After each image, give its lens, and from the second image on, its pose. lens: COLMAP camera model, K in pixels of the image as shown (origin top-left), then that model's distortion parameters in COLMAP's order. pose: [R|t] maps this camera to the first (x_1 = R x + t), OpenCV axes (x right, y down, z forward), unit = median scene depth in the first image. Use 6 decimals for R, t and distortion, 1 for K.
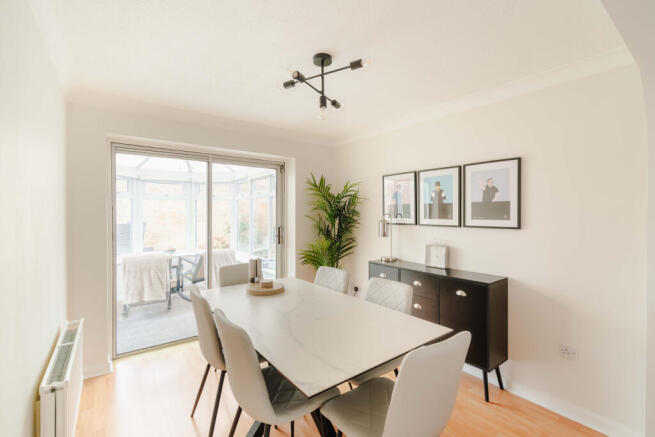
lens RADIAL K [[301.1, 0, 326.4], [0, 301.1, 215.6], [0, 0, 1]] dist [-0.001853, 0.001748]
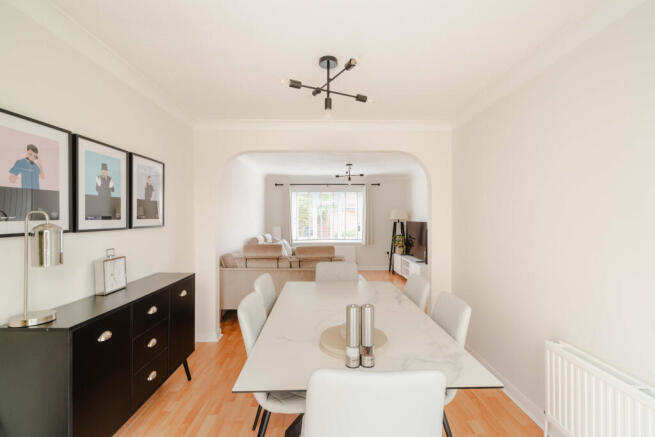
lens RADIAL K [[301.1, 0, 327.2], [0, 301.1, 215.8], [0, 0, 1]] dist [-0.001853, 0.001748]
pose [[-0.818462, 0.004451, 0.574543, -0.420625], [0.008746, 0.999951, 0.004713, 0.003745], [-0.574494, 0.008882, -0.818461, 1.289001]]
